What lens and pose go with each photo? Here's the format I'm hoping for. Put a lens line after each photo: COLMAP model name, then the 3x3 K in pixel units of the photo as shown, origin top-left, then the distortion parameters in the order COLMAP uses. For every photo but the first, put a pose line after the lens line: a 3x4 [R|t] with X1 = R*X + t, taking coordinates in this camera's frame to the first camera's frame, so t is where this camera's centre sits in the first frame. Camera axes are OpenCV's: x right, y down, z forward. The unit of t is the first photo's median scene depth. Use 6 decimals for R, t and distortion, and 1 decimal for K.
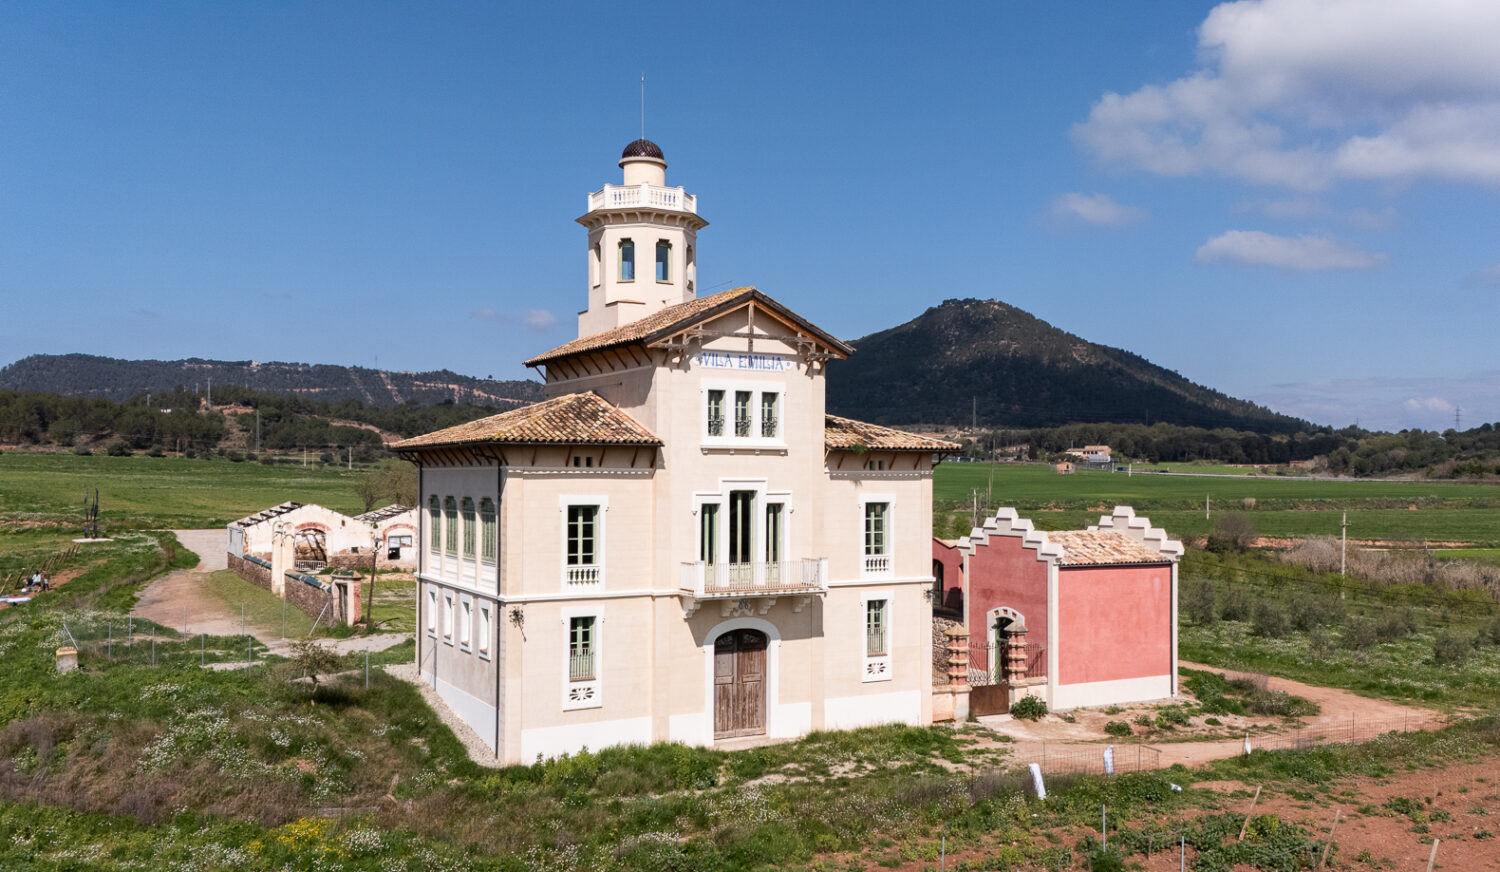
lens RADIAL K [[1250.0, 0, 751.9], [0, 1250.0, 483.6], [0, 0, 1]] dist [0.090160, -0.002199]
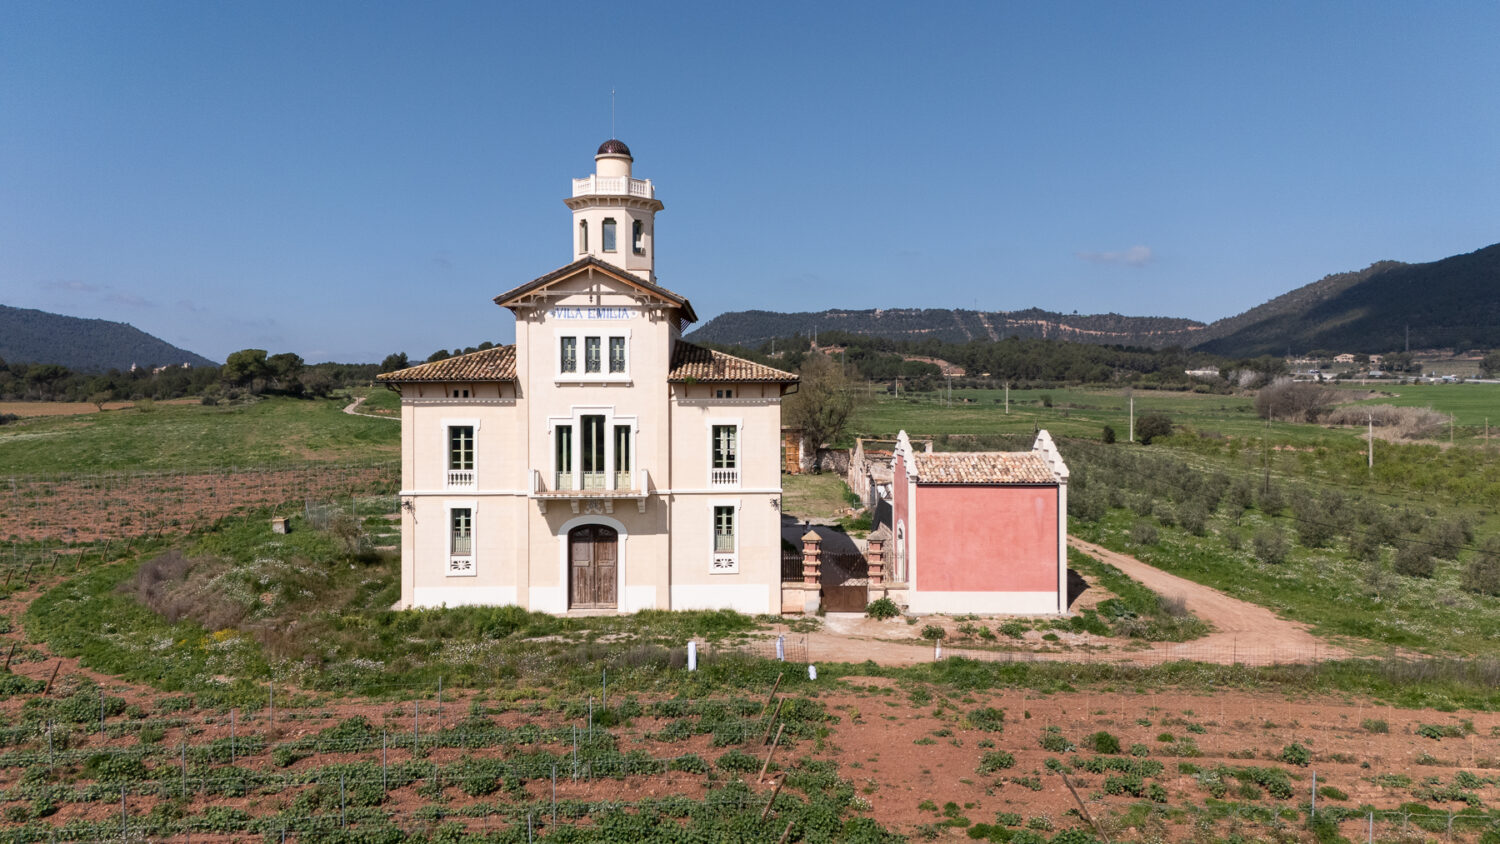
lens RADIAL K [[1106.7, 0, 750.0], [0, 1106.7, 422.0], [0, 0, 1]] dist [0.075304, -0.000179]
pose [[0.880804, 0.002873, -0.473472, 0.655052], [0.002682, 0.999935, 0.011058, 0.000448], [0.473473, -0.011010, 0.880739, 0.082879]]
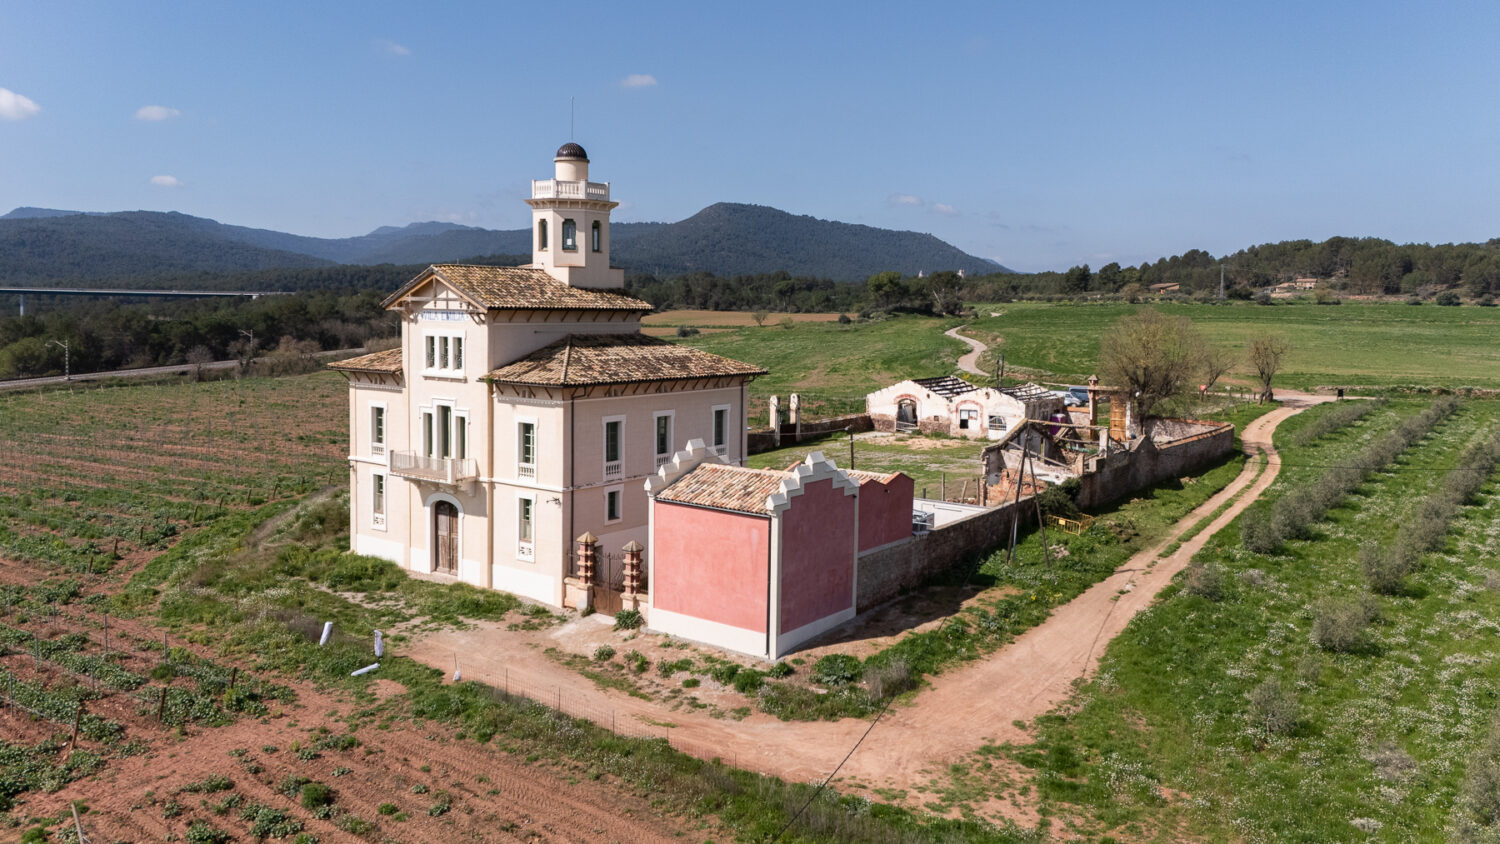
lens RADIAL K [[1126.7, 0, 755.2], [0, 1126.7, 383.2], [0, 0, 1]] dist [0.060353, -0.001035]
pose [[0.405081, 0.065622, -0.911923, 1.305680], [-0.013877, 0.997747, 0.065633, -0.109473], [0.914176, -0.013932, 0.405079, 0.785447]]
